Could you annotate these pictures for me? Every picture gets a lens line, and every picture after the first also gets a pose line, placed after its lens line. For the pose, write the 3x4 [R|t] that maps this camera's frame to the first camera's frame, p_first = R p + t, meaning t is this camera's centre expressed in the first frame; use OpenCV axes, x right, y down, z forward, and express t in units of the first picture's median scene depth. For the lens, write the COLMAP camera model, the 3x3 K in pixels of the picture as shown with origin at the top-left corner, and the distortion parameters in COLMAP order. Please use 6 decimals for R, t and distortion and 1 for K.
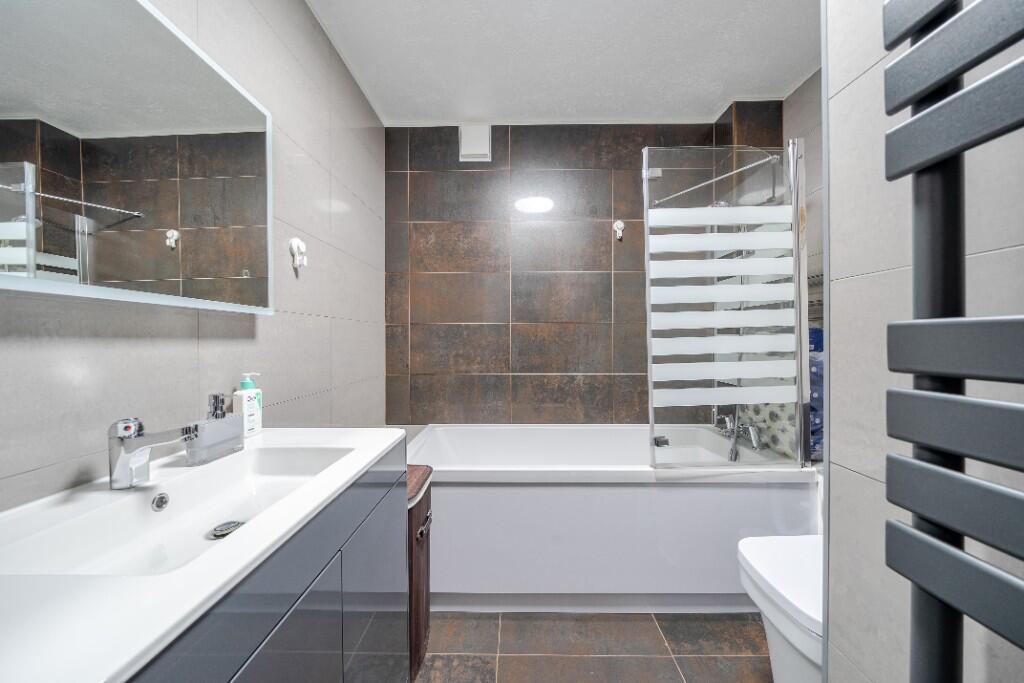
lens RADIAL K [[346.1, 0, 510.6], [0, 346.1, 340.0], [0, 0, 1]] dist [-0.005318, 0.000047]
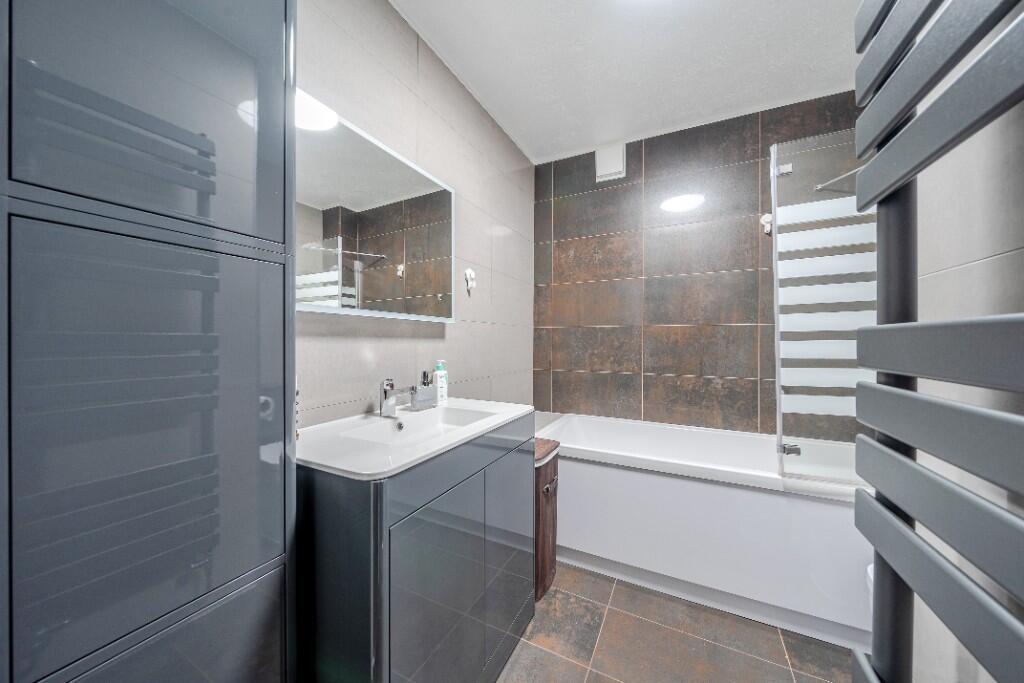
lens RADIAL K [[348.5, 0, 510.3], [0, 348.5, 340.0], [0, 0, 1]] dist [-0.001373, -0.000032]
pose [[0.895878, 0.008308, -0.444222, 0.164834], [-0.010275, 0.999945, -0.002021, 0.002035], [0.444181, 0.006375, 0.895914, -0.203258]]
